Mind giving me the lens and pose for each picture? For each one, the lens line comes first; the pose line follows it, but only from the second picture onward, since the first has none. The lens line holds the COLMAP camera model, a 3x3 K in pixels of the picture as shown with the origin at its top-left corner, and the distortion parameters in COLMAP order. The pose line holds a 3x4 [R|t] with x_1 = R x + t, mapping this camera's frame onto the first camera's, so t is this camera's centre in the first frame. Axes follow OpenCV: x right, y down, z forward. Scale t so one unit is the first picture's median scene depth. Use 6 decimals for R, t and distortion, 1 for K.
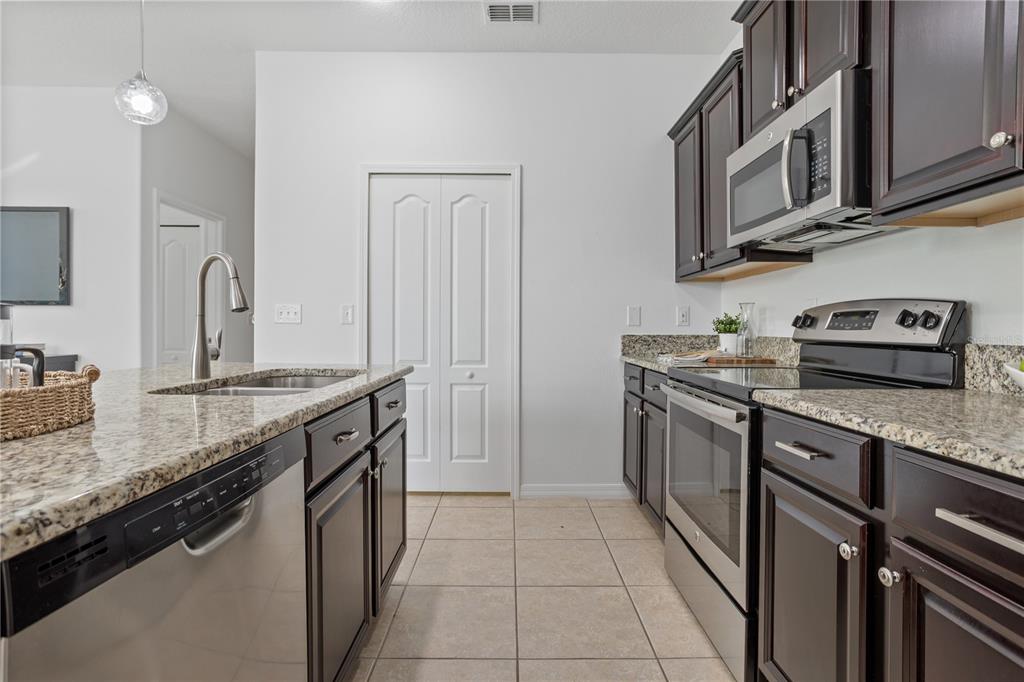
lens RADIAL K [[496.6, 0, 511.3], [0, 496.6, 331.1], [0, 0, 1]] dist [-0.015781, 0.001137]
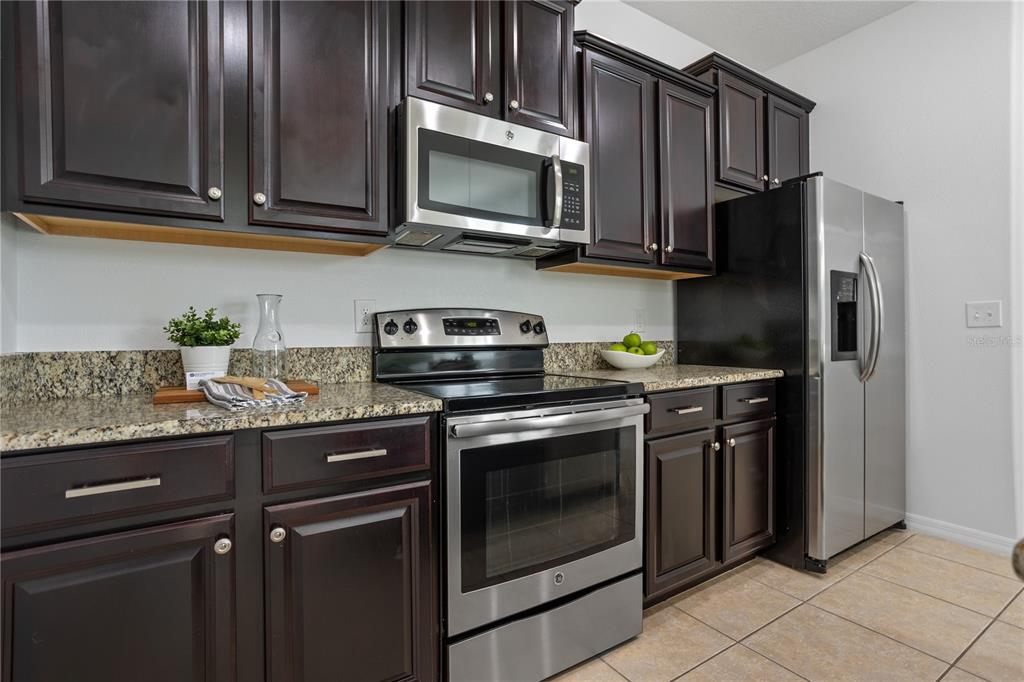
lens RADIAL K [[496.6, 0, 515.8], [0, 496.6, 341.9], [0, 0, 1]] dist [-0.015781, 0.001137]
pose [[-0.524047, -0.010283, 0.851627, -0.362451], [0.012845, 0.999718, 0.019975, -0.010753], [-0.851592, 0.021408, -0.523767, 1.752553]]
